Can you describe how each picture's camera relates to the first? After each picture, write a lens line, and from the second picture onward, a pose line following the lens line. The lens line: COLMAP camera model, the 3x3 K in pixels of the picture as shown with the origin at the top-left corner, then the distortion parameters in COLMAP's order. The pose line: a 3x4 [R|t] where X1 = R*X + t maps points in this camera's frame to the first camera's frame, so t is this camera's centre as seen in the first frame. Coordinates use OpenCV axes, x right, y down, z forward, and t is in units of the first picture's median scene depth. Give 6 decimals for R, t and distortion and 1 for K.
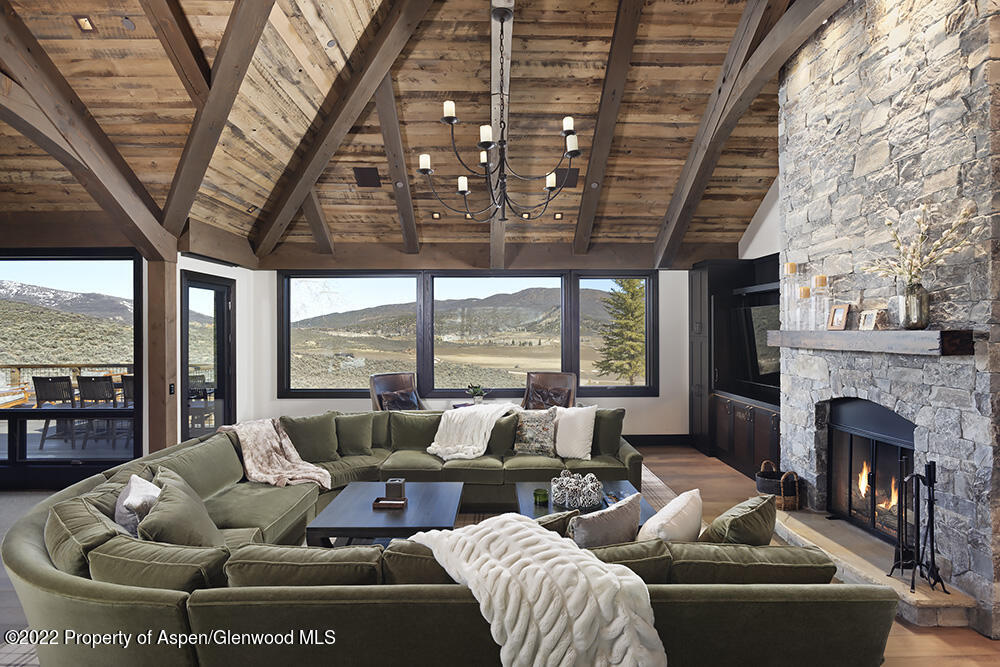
lens RADIAL K [[503.8, 0, 500.8], [0, 503.8, 333.4], [0, 0, 1]] dist [-0.001606, 0.001717]
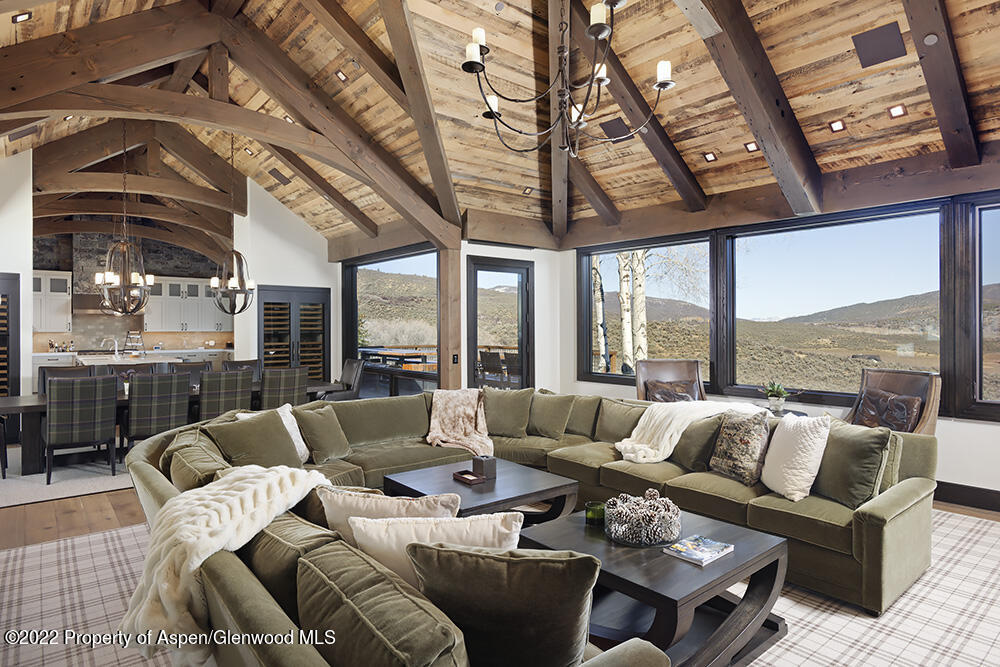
lens RADIAL K [[573.6, 0, 503.8], [0, 573.6, 330.4], [0, 0, 1]] dist [0.000750, 0.001882]
pose [[0.632905, 0.008249, -0.774185, 0.410660], [-0.007024, 0.999963, 0.004912, 0.035378], [0.774197, 0.002329, 0.632940, 0.233646]]
